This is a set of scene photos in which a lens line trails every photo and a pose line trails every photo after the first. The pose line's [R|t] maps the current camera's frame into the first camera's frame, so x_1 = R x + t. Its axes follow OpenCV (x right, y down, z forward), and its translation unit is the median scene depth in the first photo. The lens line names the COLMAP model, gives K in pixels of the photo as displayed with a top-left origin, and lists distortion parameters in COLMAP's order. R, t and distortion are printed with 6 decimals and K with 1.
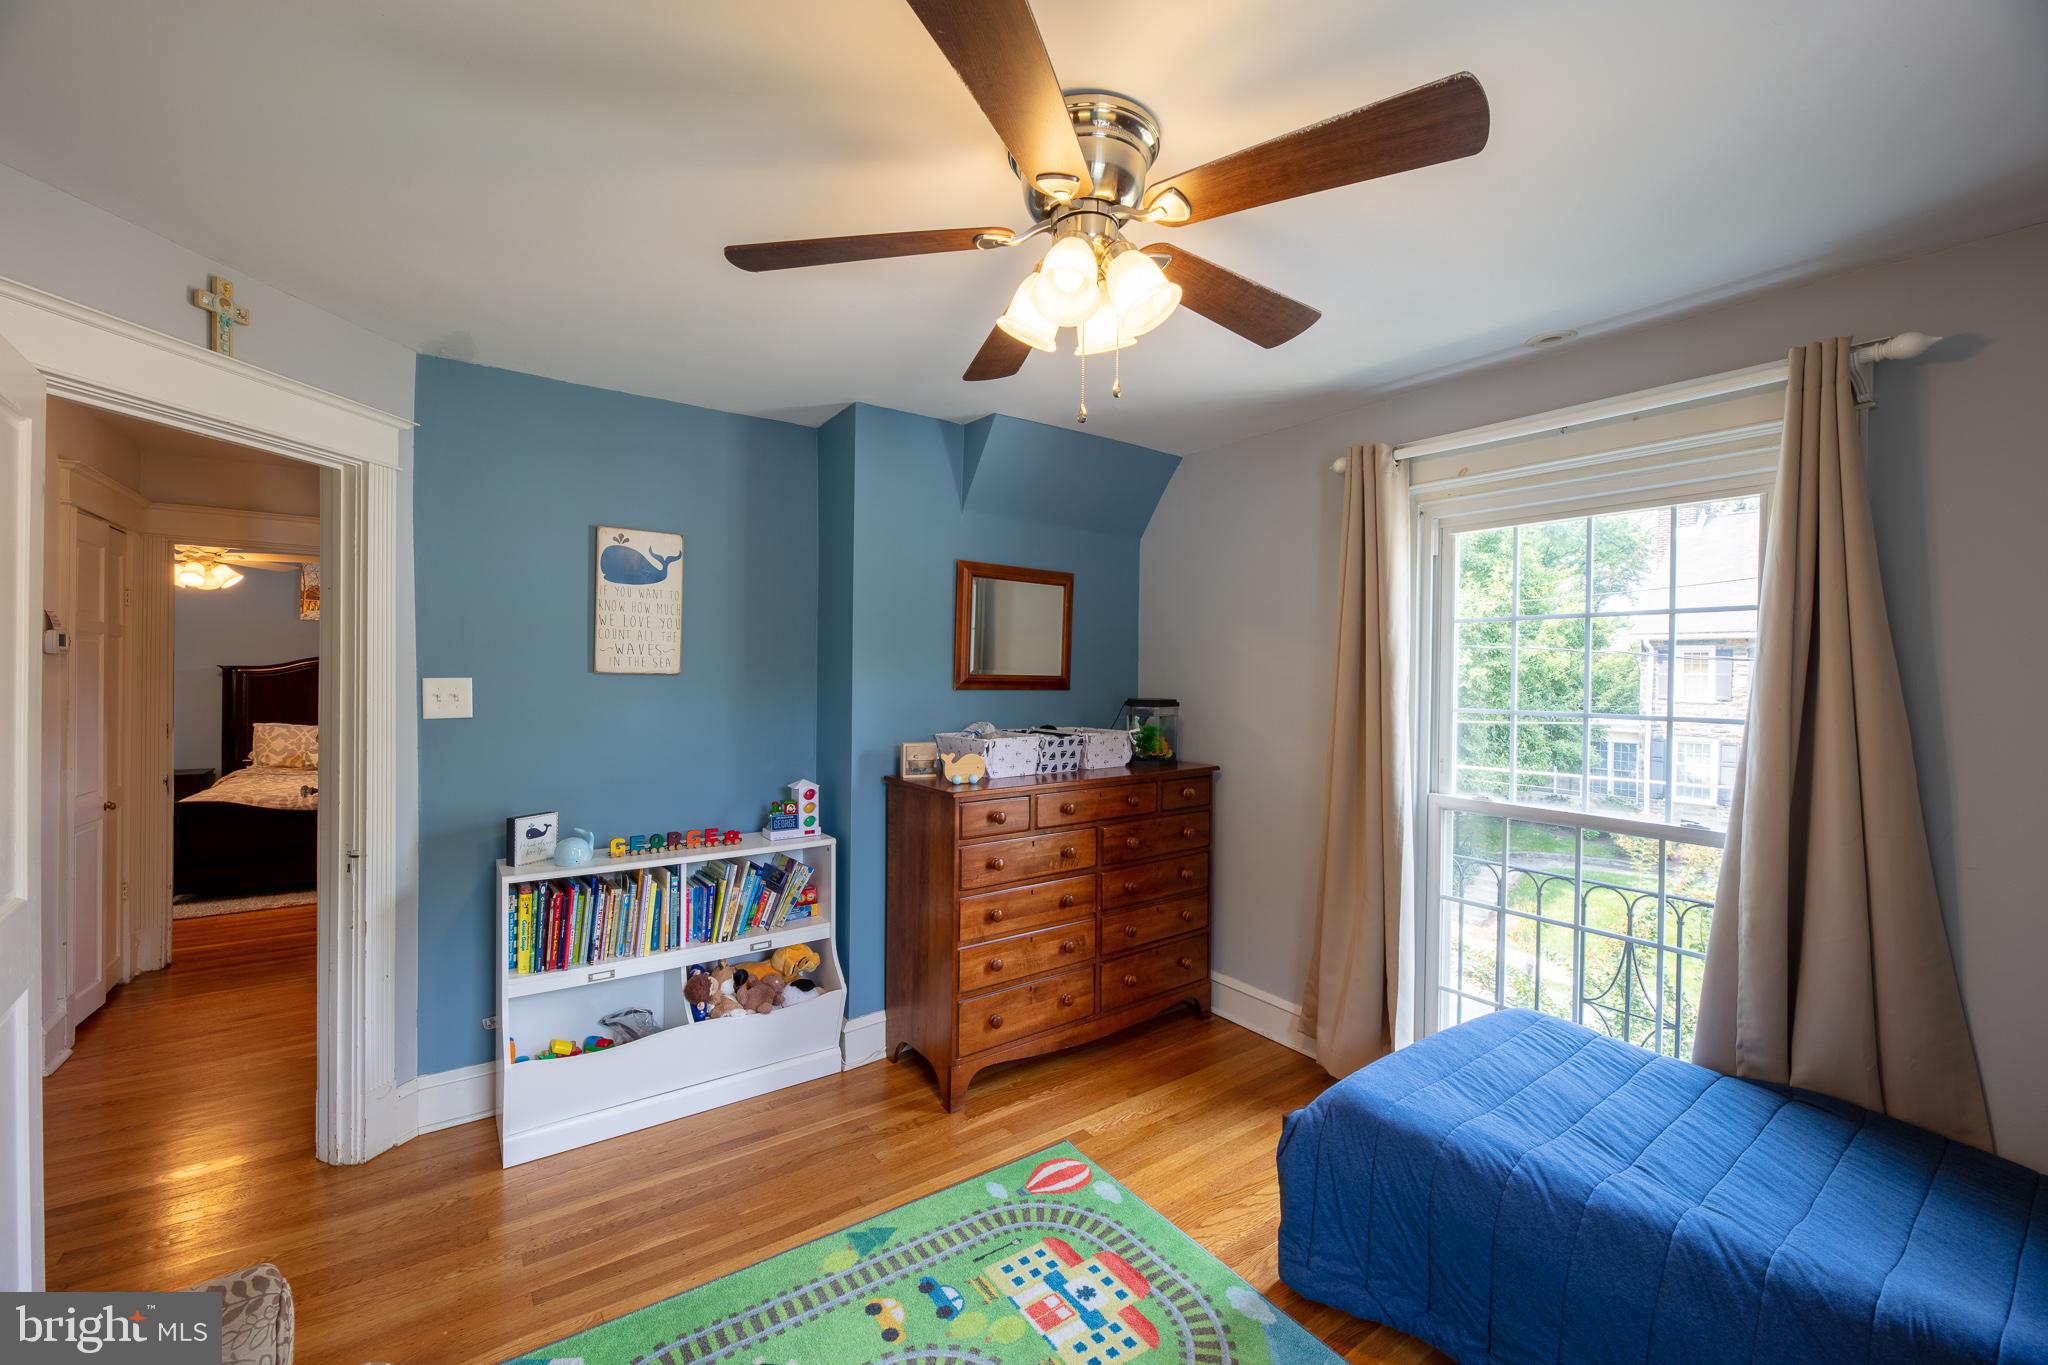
lens RADIAL K [[816.5, 0, 1021.7], [0, 816.5, 677.9], [0, 0, 1]] dist [-0.006138, -0.000207]
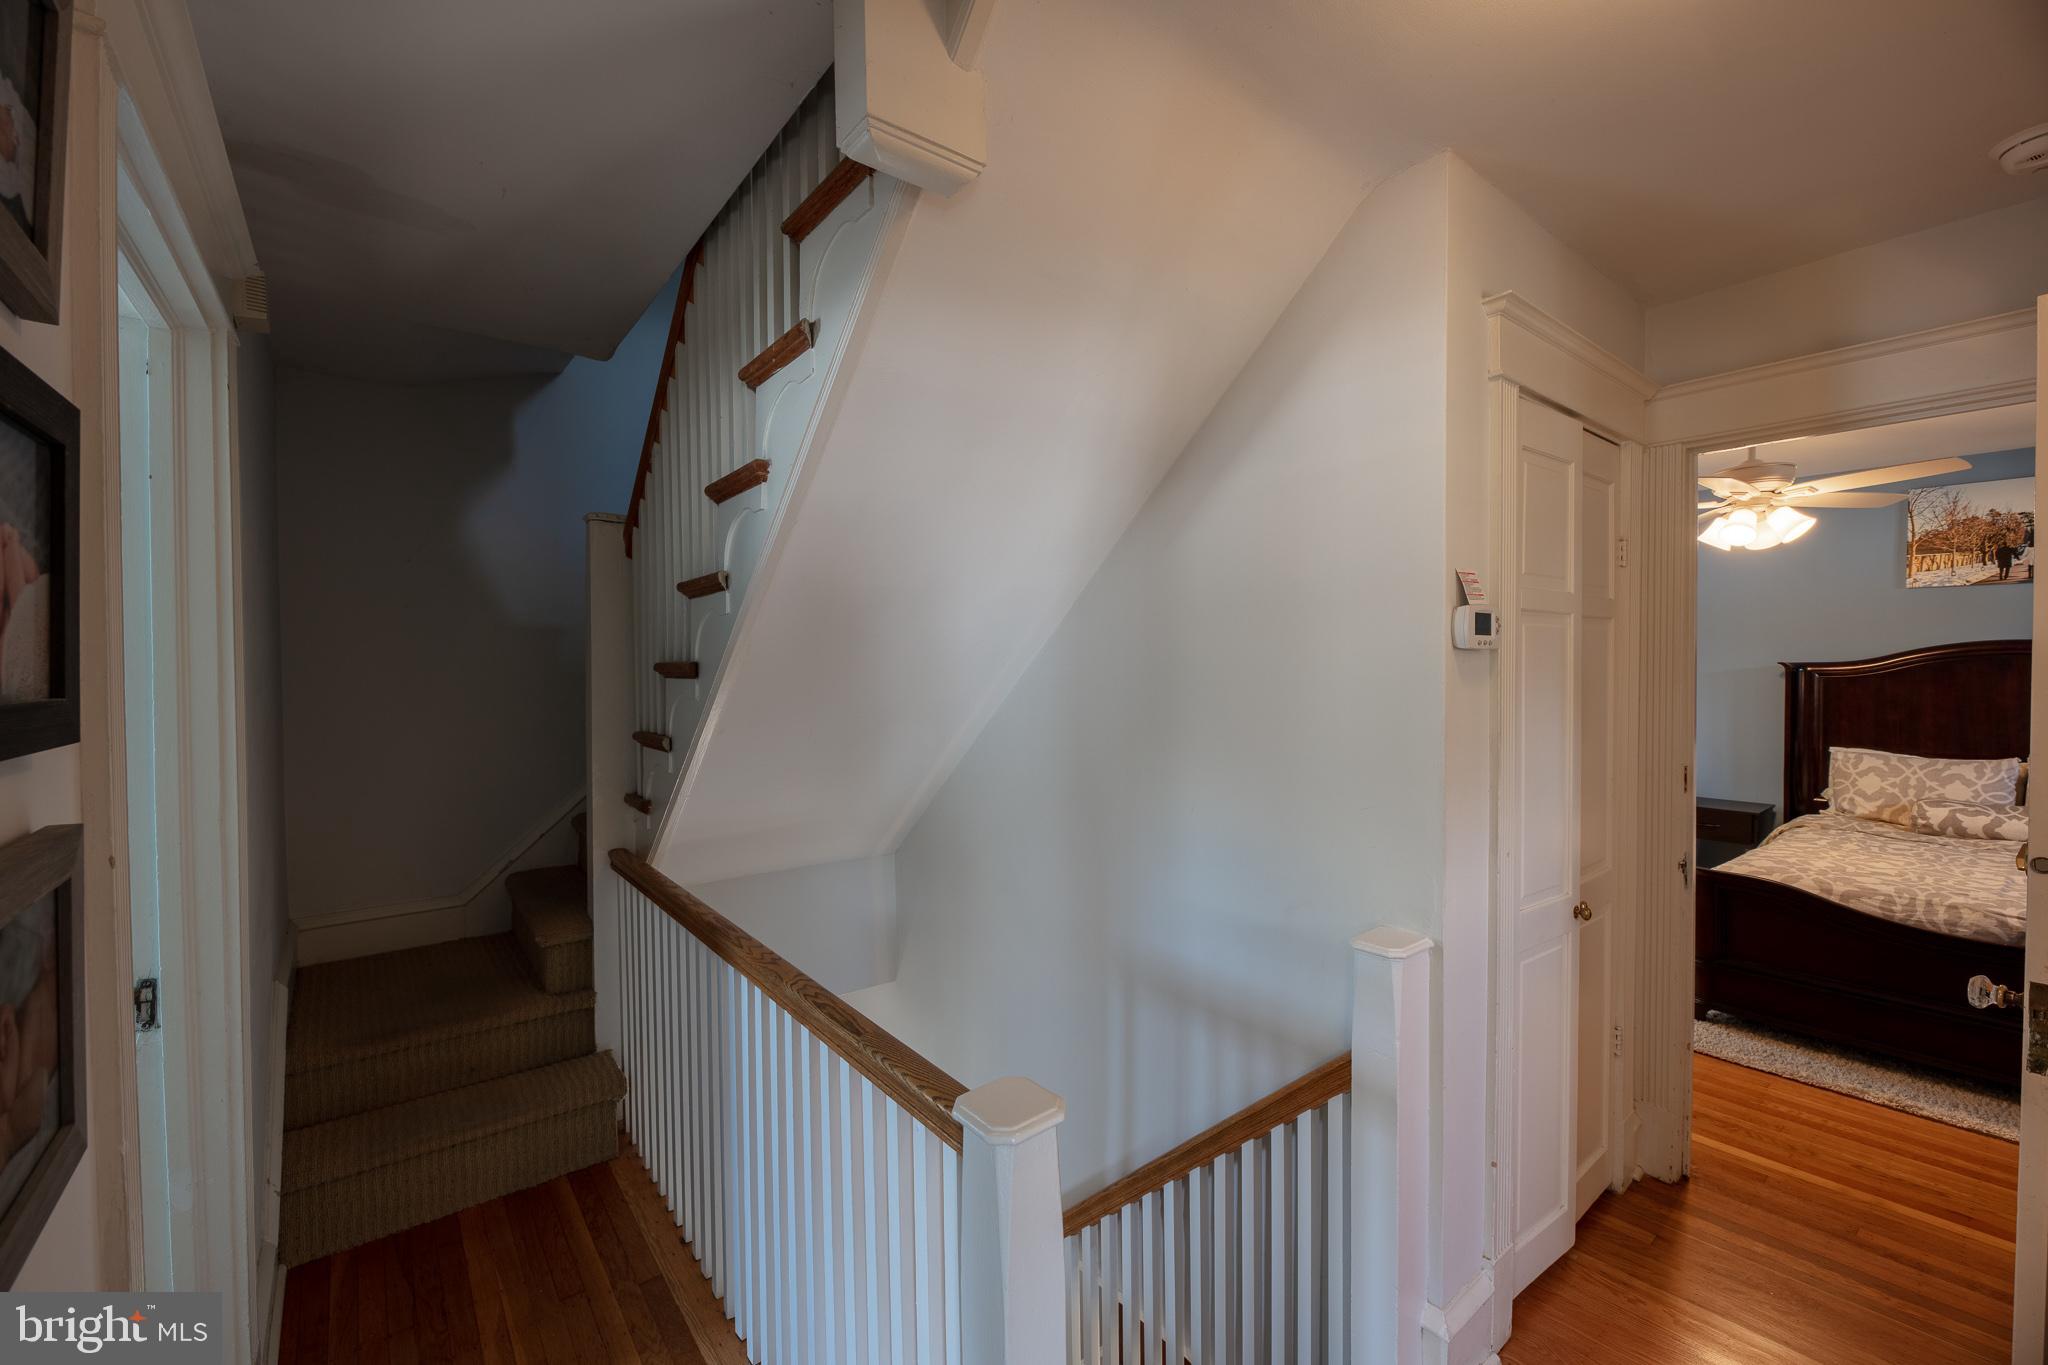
lens RADIAL K [[826.7, 0, 1014.9], [0, 826.7, 679.6], [0, 0, 1]] dist [-0.002440, 0.000049]
pose [[0.037570, 0.004963, -0.999282, -0.366310], [0.001426, 0.999986, 0.005020, -0.006959], [0.999293, -0.001613, 0.037563, 0.379082]]
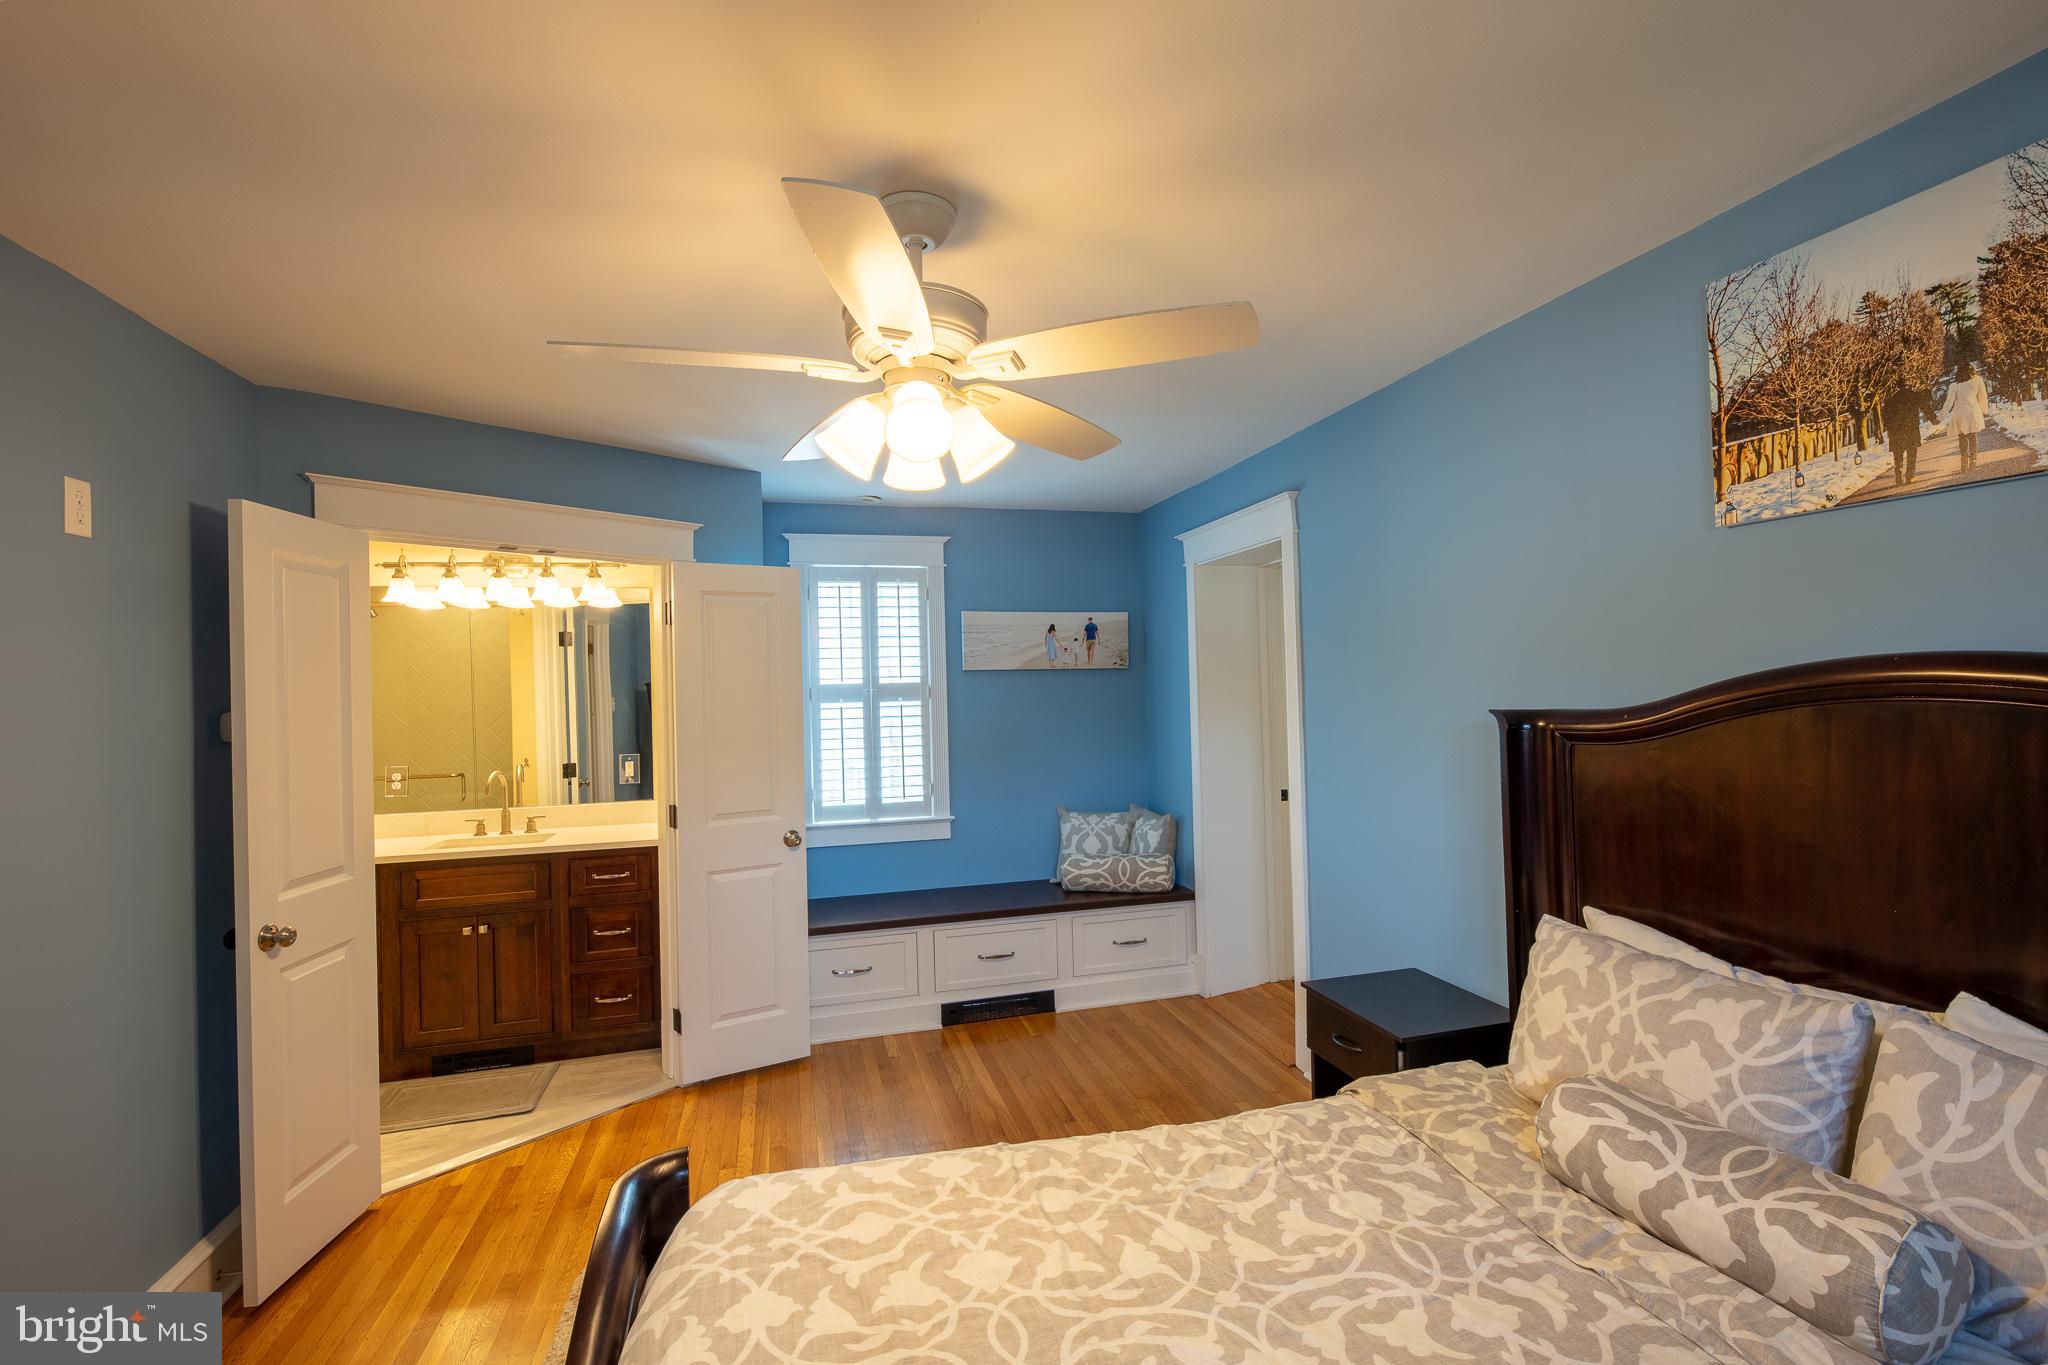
lens RADIAL K [[876.7, 0, 1024.0], [0, 876.7, 682.5], [0, 0, 1]] dist [-0.004597, -0.000505]
pose [[-0.348700, -0.016396, -0.937091, -0.755640], [0.009876, 0.999727, -0.021167, -0.027375], [0.937182, -0.016635, -0.348443, 1.212928]]
